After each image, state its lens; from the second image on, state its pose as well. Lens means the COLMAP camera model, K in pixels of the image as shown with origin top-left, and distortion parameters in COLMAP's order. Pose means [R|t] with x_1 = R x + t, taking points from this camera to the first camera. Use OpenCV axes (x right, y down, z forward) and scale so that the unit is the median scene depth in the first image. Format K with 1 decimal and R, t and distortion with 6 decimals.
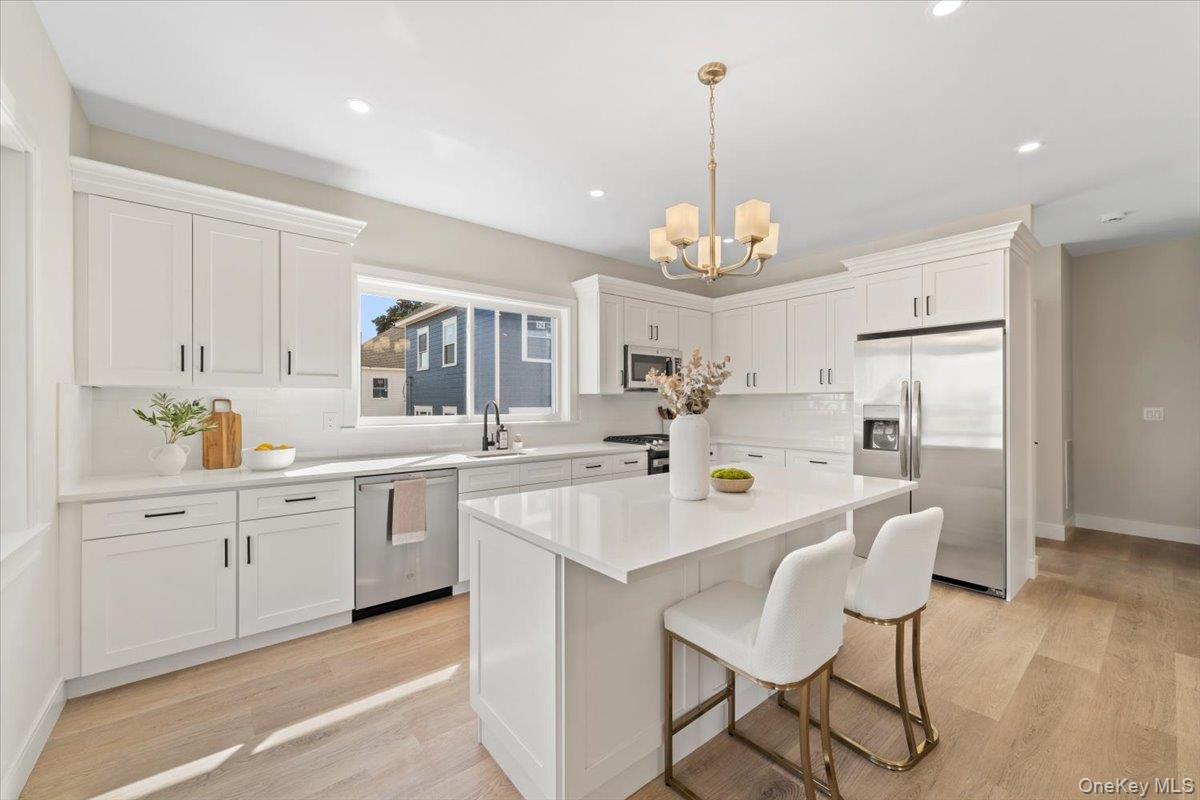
lens RADIAL K [[469.0, 0, 600.0], [0, 469.0, 400.0], [0, 0, 1]] dist [-0.002632, -0.000082]
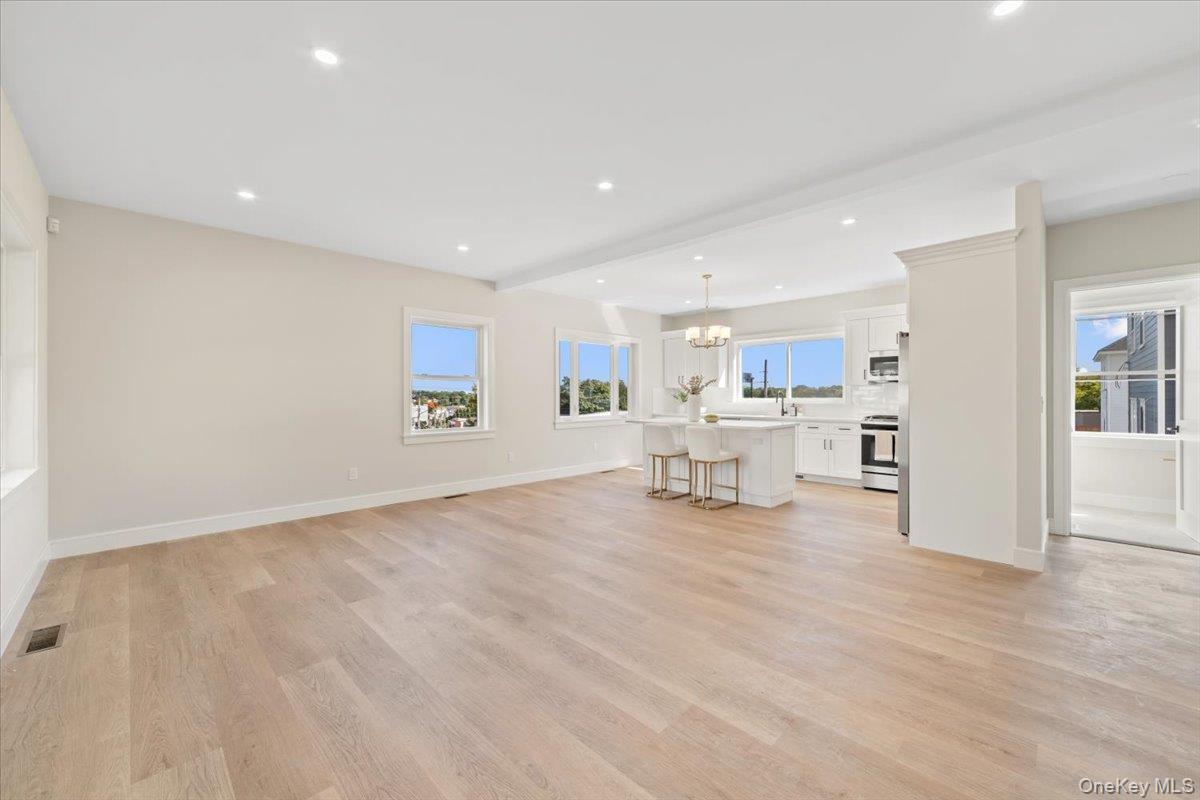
lens RADIAL K [[466.8, 0, 599.7], [0, 466.8, 392.1], [0, 0, 1]] dist [-0.001440, 0.002175]
pose [[0.099906, -0.006118, -0.994978, 1.747688], [0.009383, 0.999942, -0.005207, 0.011889], [0.994953, -0.008815, 0.099958, 0.030800]]
